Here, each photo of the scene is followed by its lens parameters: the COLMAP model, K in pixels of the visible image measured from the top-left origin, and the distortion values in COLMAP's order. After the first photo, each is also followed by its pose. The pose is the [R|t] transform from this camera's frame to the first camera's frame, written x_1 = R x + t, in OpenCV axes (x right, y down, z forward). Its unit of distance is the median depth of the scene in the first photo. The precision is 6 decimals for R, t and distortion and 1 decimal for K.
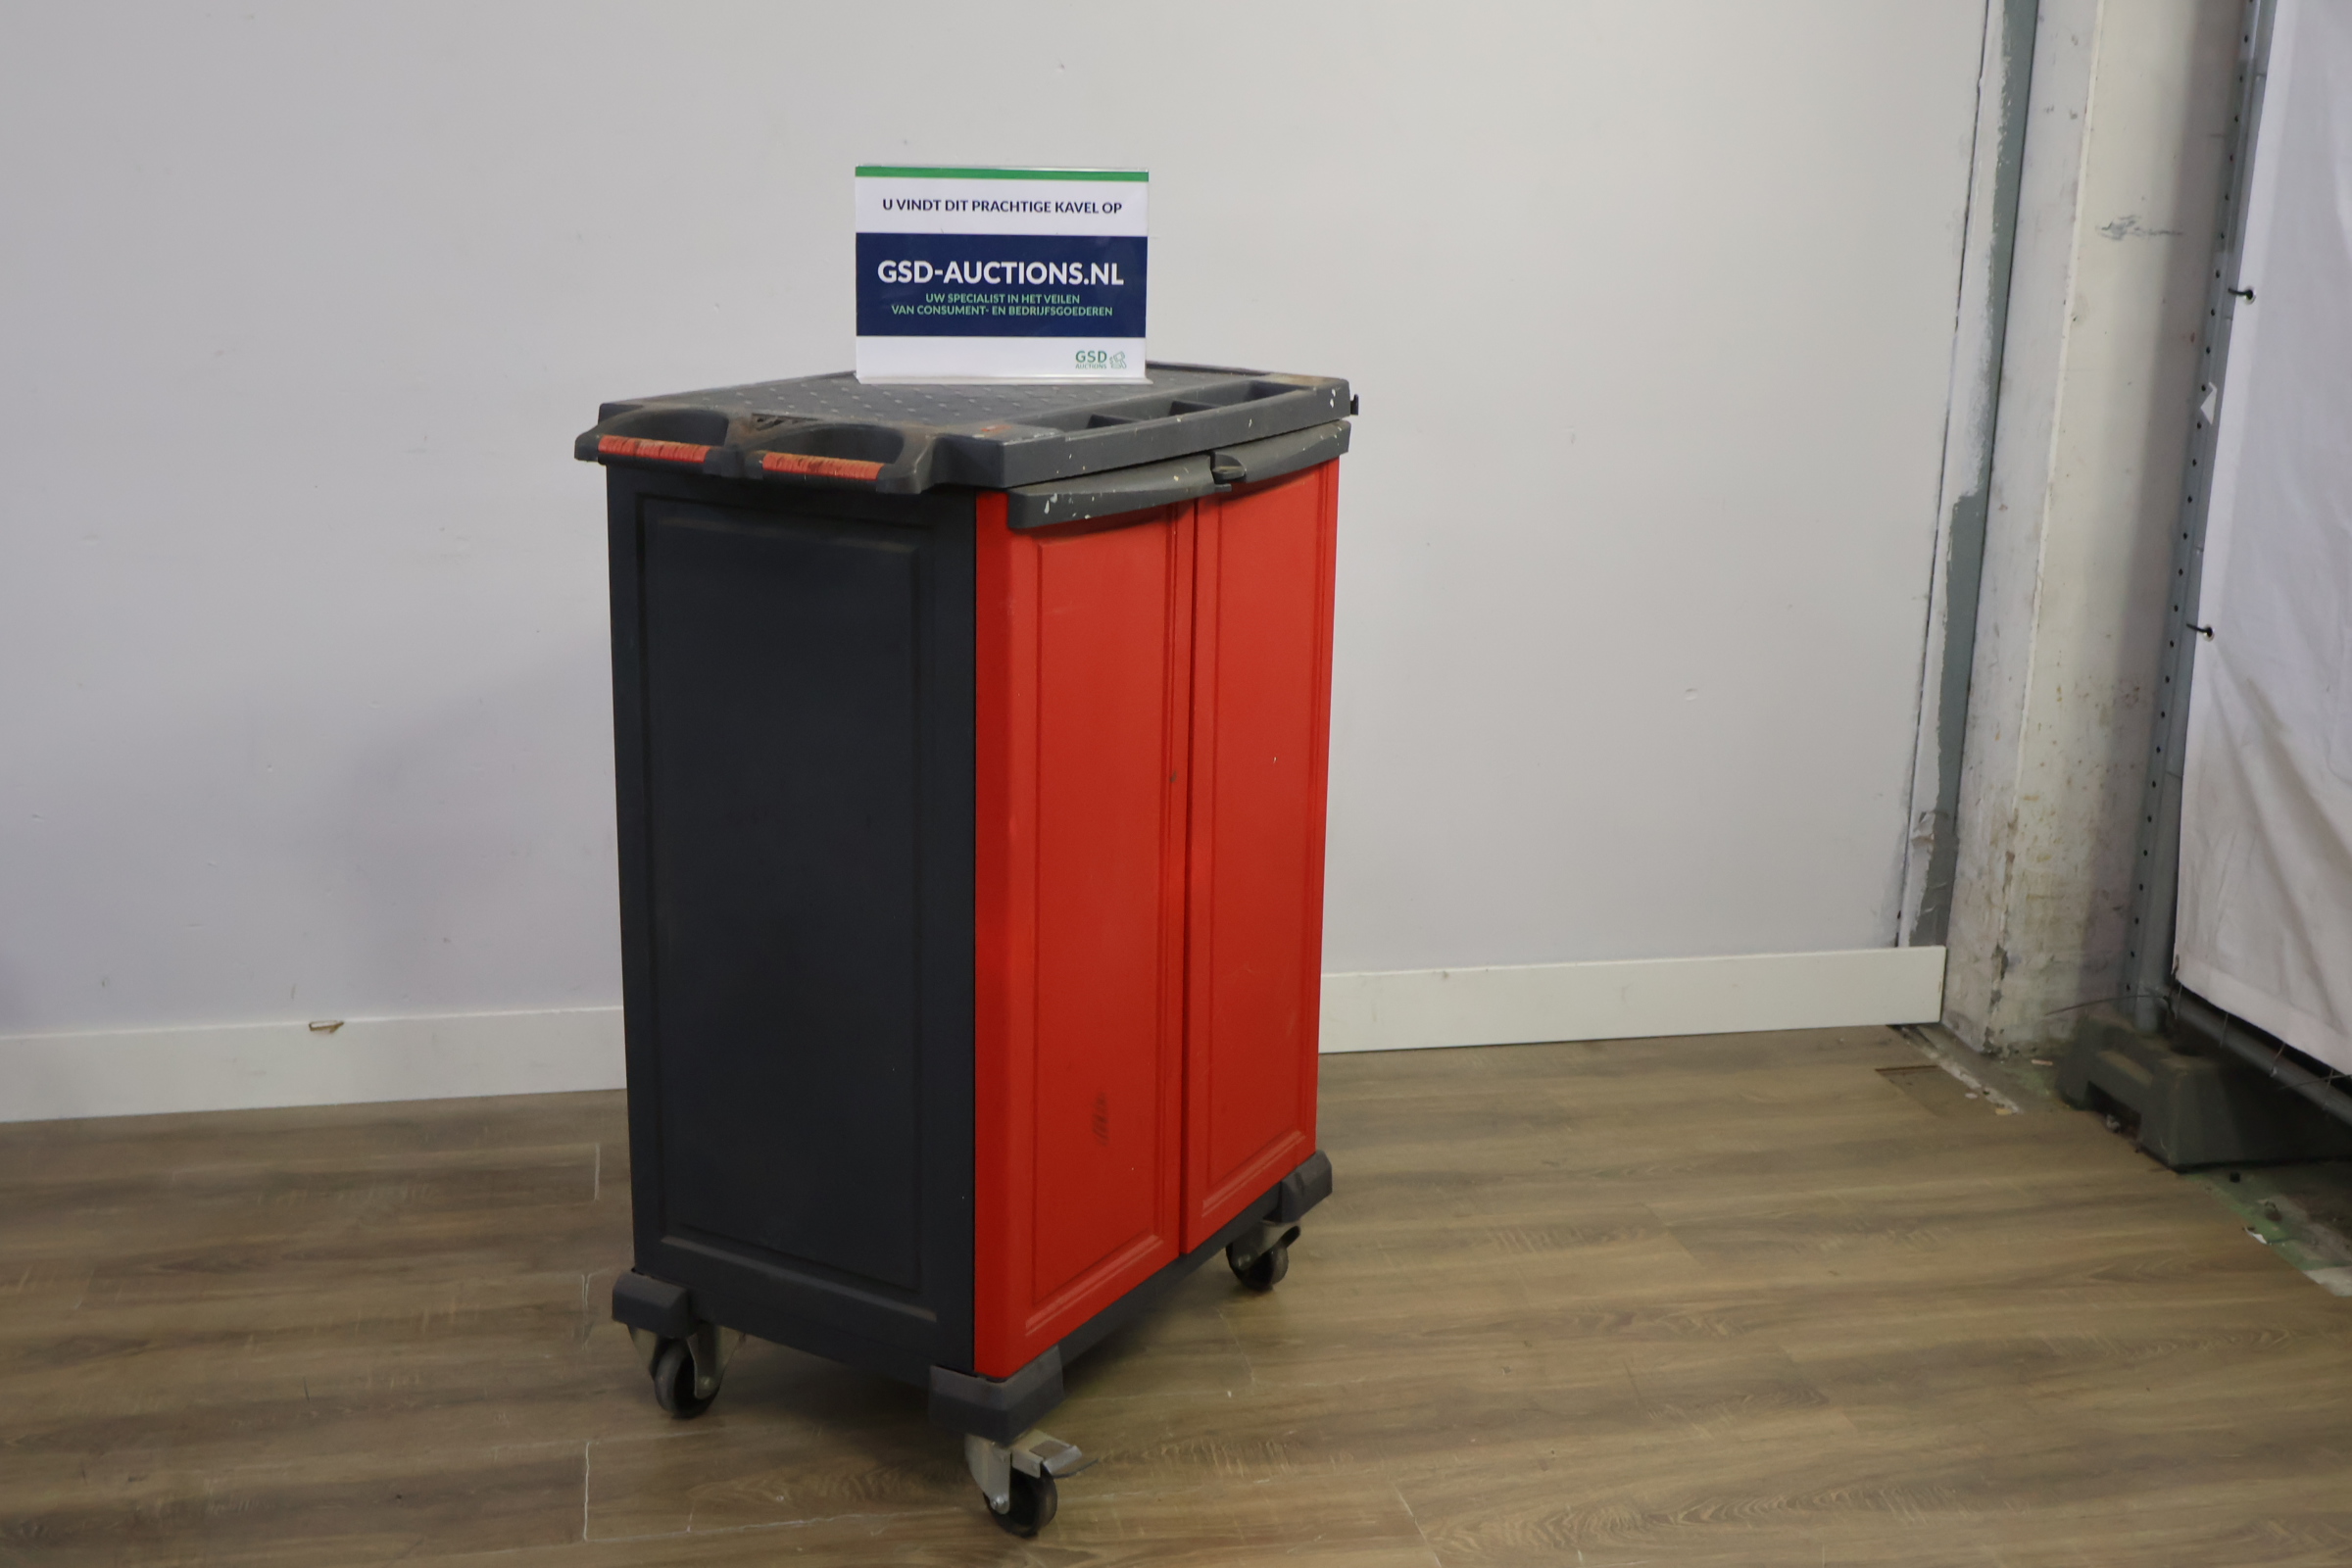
lens RADIAL K [[2550.5, 0, 1140.7], [0, 2550.5, 786.5], [0, 0, 1]] dist [-0.000793, 0.000000]
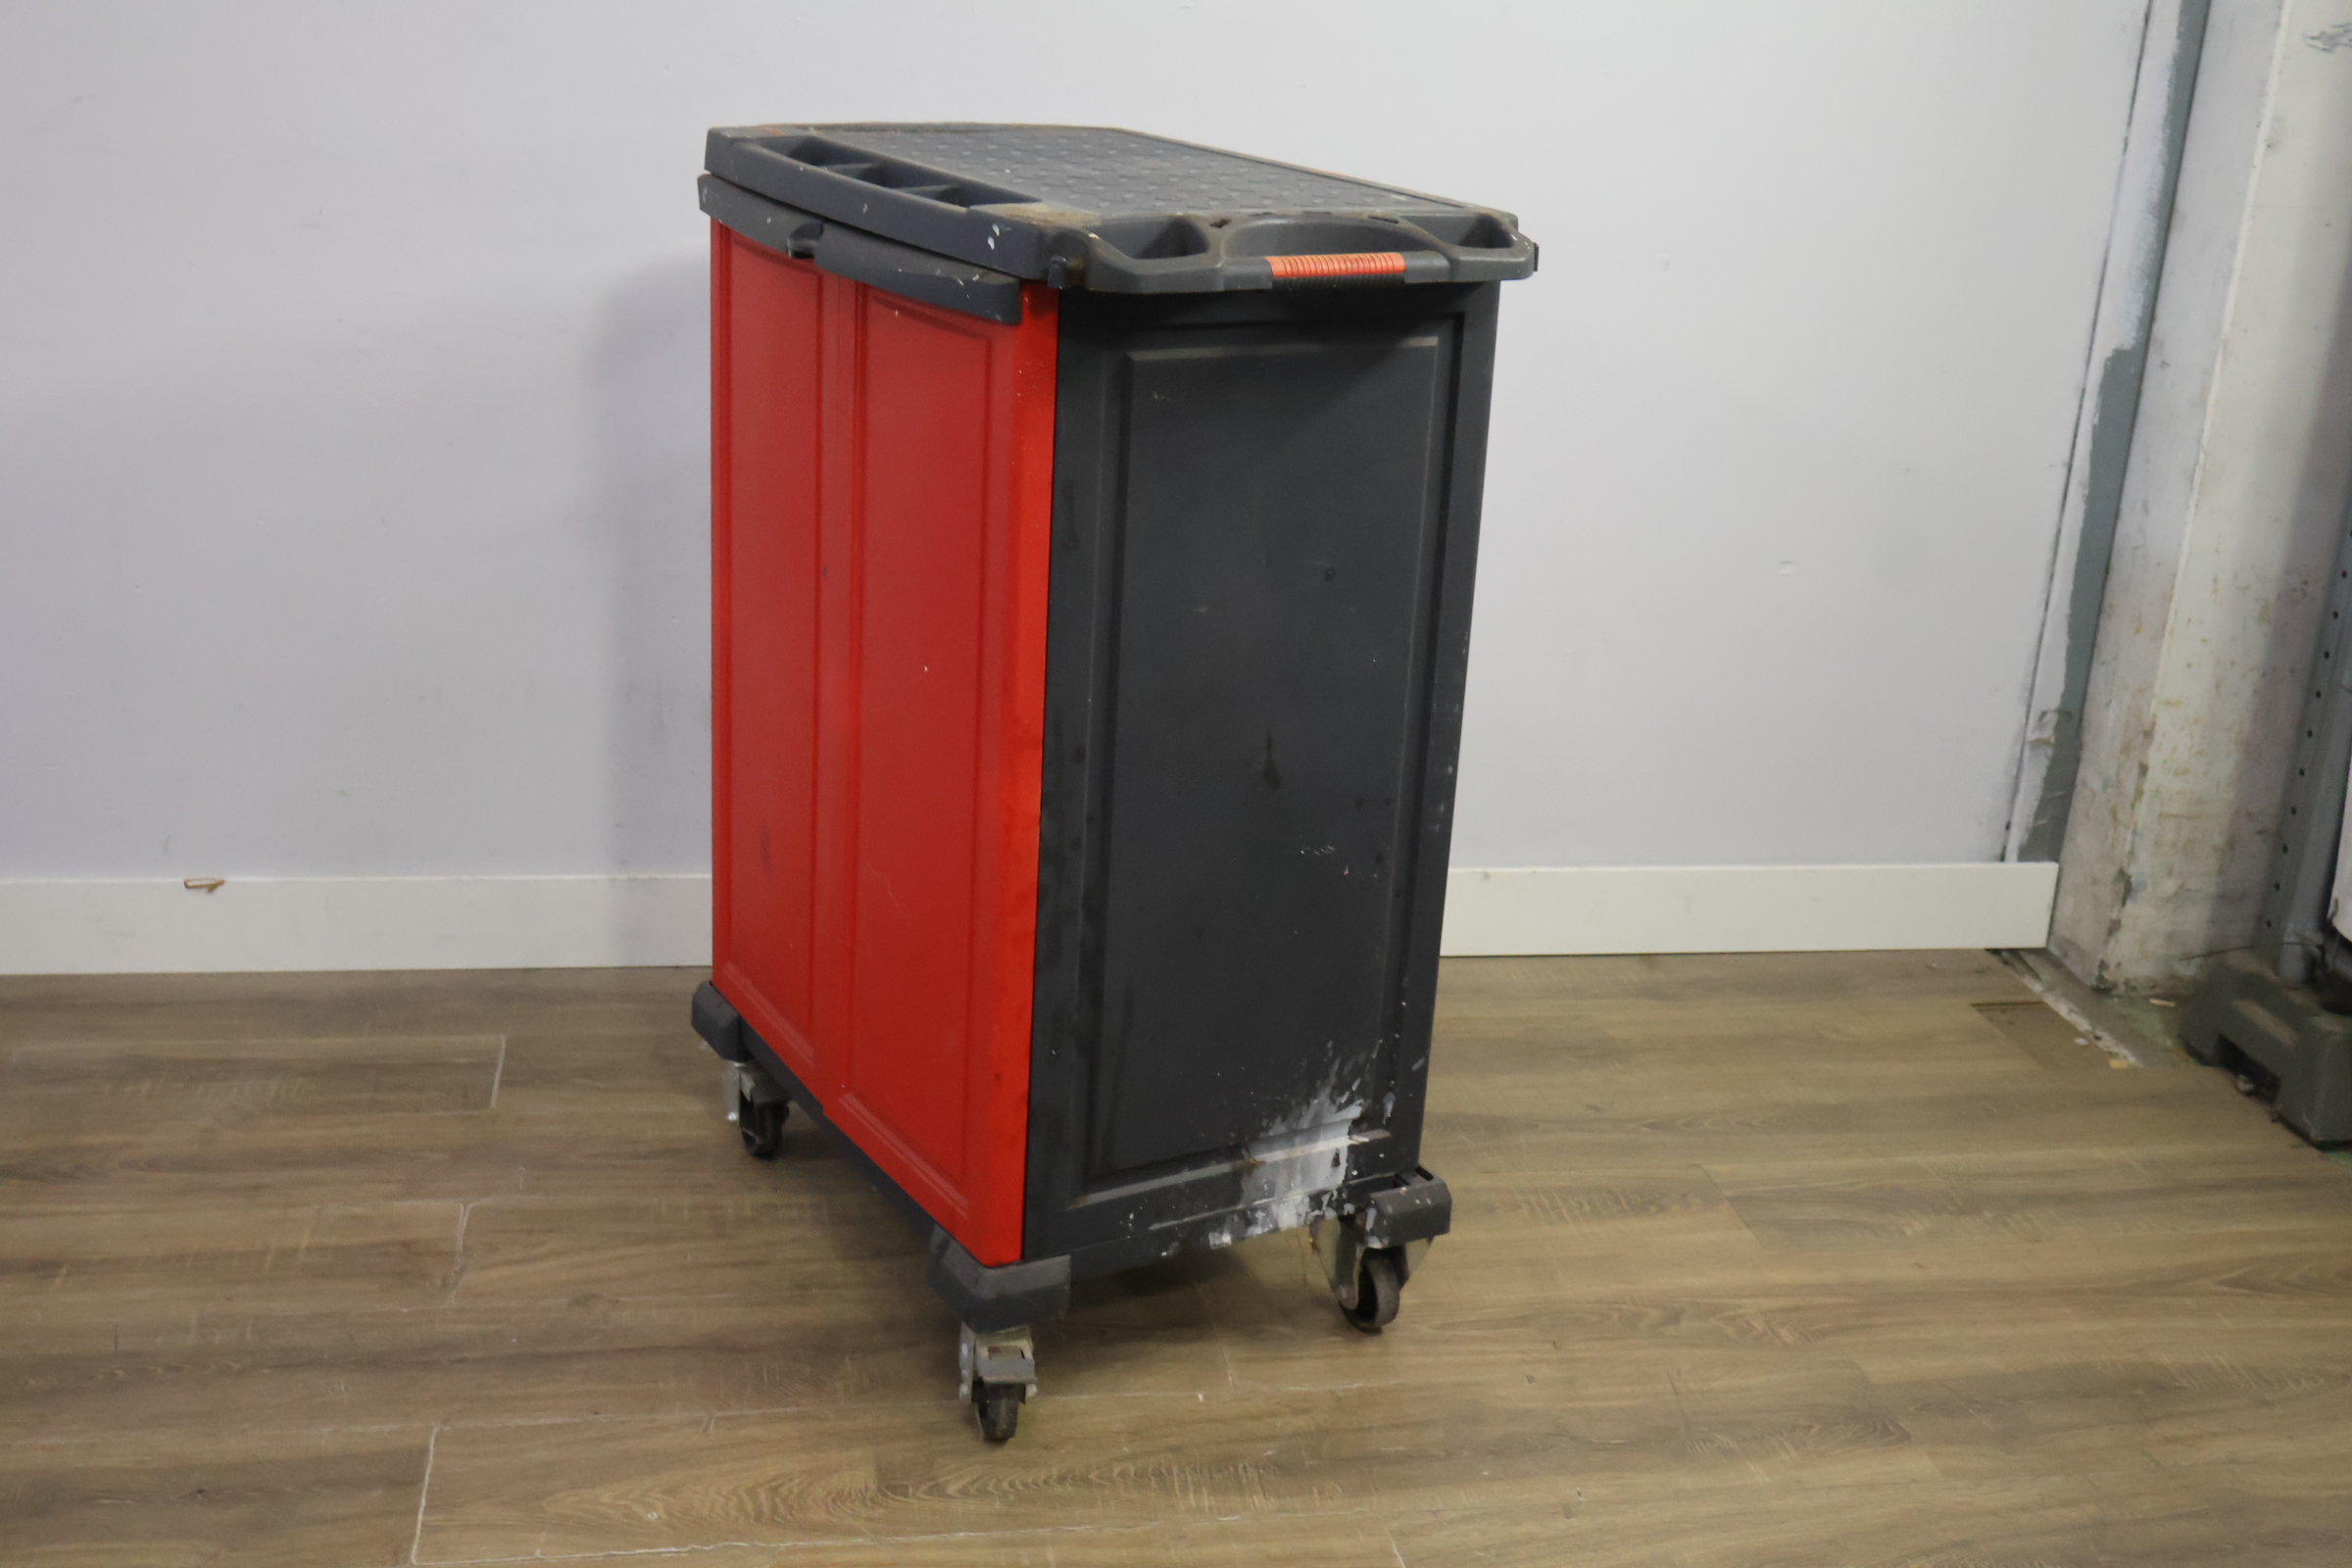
lens RADIAL K [[2552.1, 0, 1151.8], [0, 2552.1, 752.7], [0, 0, 1]] dist [0.006109, 0.000000]
pose [[0.998915, 0.043558, -0.016448, 0.019456], [-0.042300, 0.996626, 0.070334, -0.028358], [0.019456, -0.069562, 0.997388, 0.141315]]
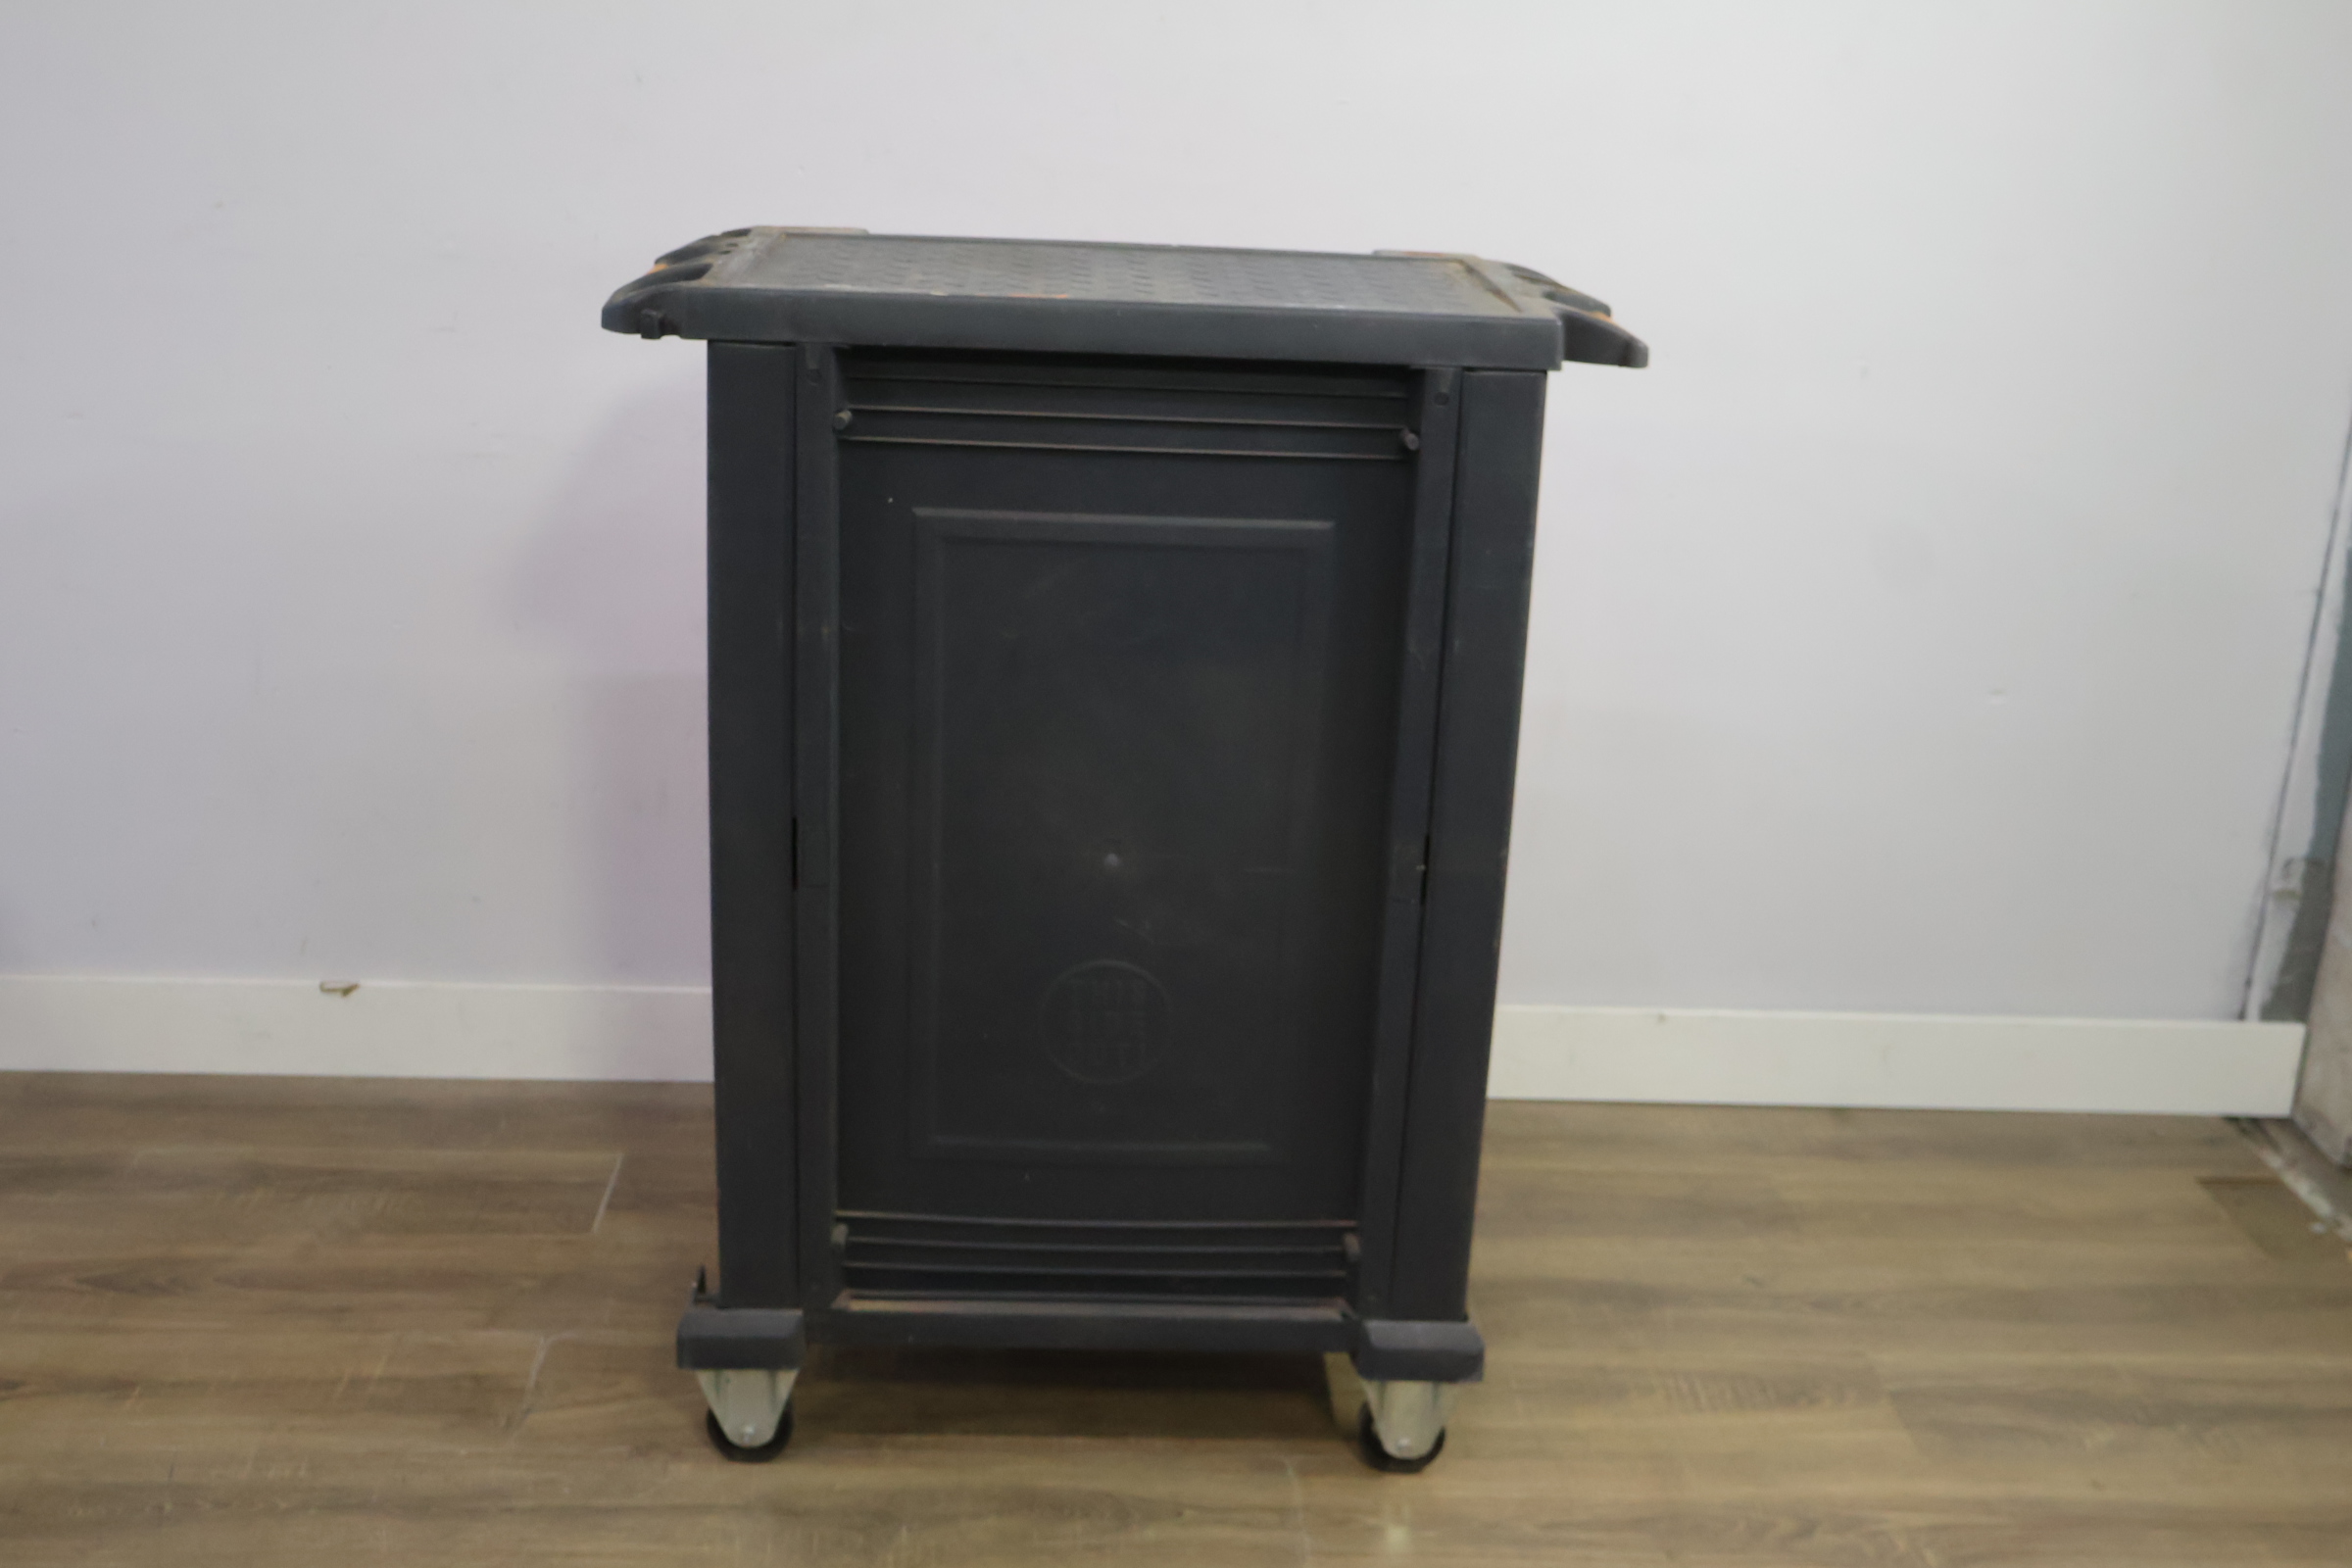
lens RADIAL K [[2552.1, 0, 1172.9], [0, 2552.1, 786.5], [0, 0, 1]] dist [0.006109, 0.000000]
pose [[0.988653, 0.067689, -0.134106, 0.078479], [-0.059570, 0.996192, 0.063656, -0.049789], [0.137904, -0.054945, 0.988920, 0.190629]]
